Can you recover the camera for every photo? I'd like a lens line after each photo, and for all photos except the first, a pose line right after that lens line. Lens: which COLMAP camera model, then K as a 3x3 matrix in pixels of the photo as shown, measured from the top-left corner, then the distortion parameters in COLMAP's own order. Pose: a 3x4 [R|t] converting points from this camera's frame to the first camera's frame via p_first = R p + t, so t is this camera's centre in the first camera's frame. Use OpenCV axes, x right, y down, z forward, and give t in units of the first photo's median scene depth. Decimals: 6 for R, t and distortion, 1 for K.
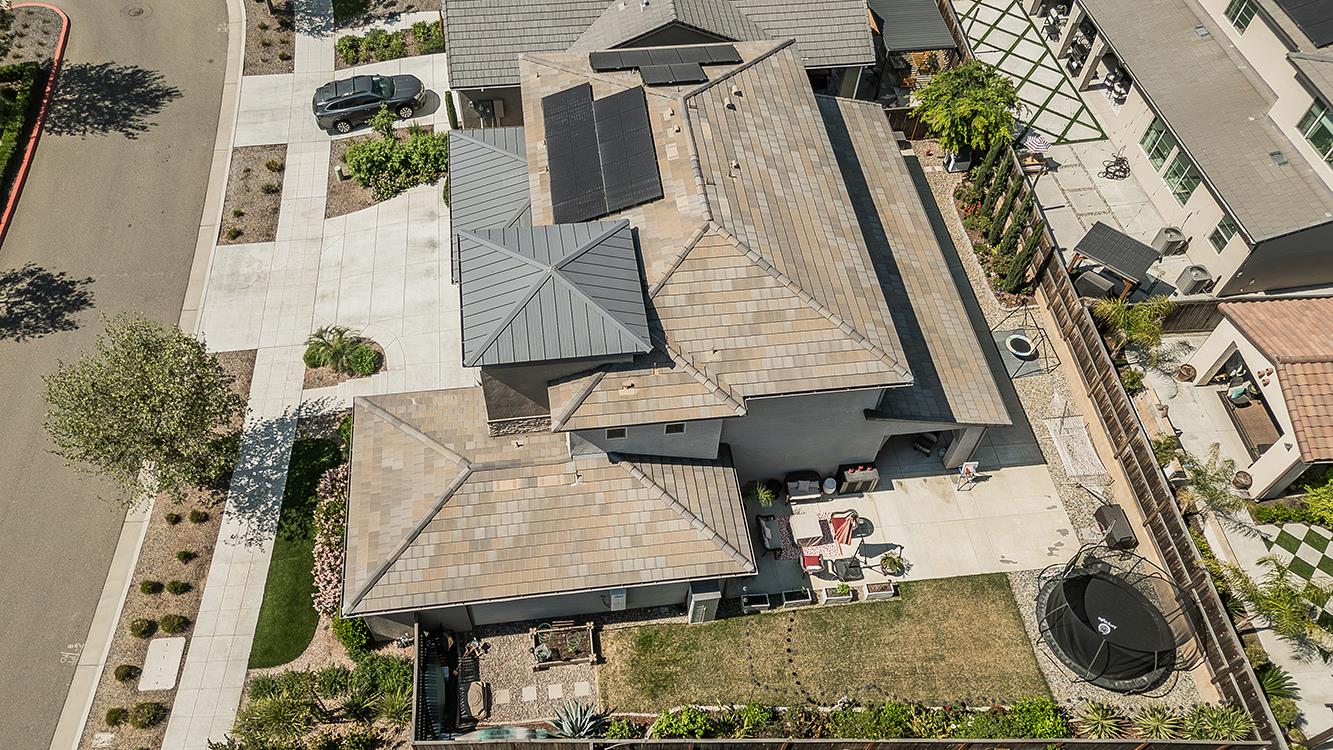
lens RADIAL K [[974.2, 0, 666.5], [0, 974.2, 375.0], [0, 0, 1]] dist [0.046783, -0.001951]
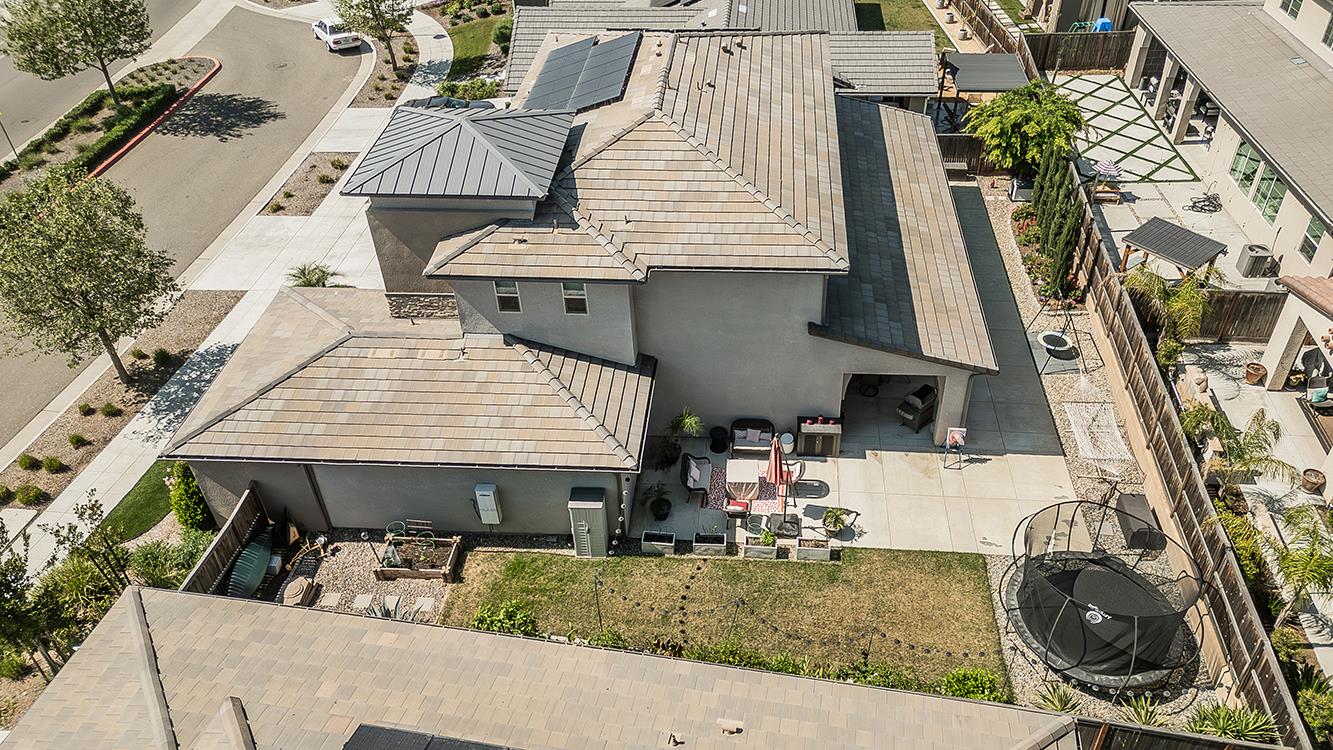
lens RADIAL K [[982.7, 0, 731.7], [0, 982.7, 370.8], [0, 0, 1]] dist [0.047614, -0.004400]
pose [[0.982226, 0.075130, -0.172010, 0.269405], [-0.118728, 0.958462, -0.259336, 0.287542], [0.145381, 0.275149, 0.950346, 0.171988]]
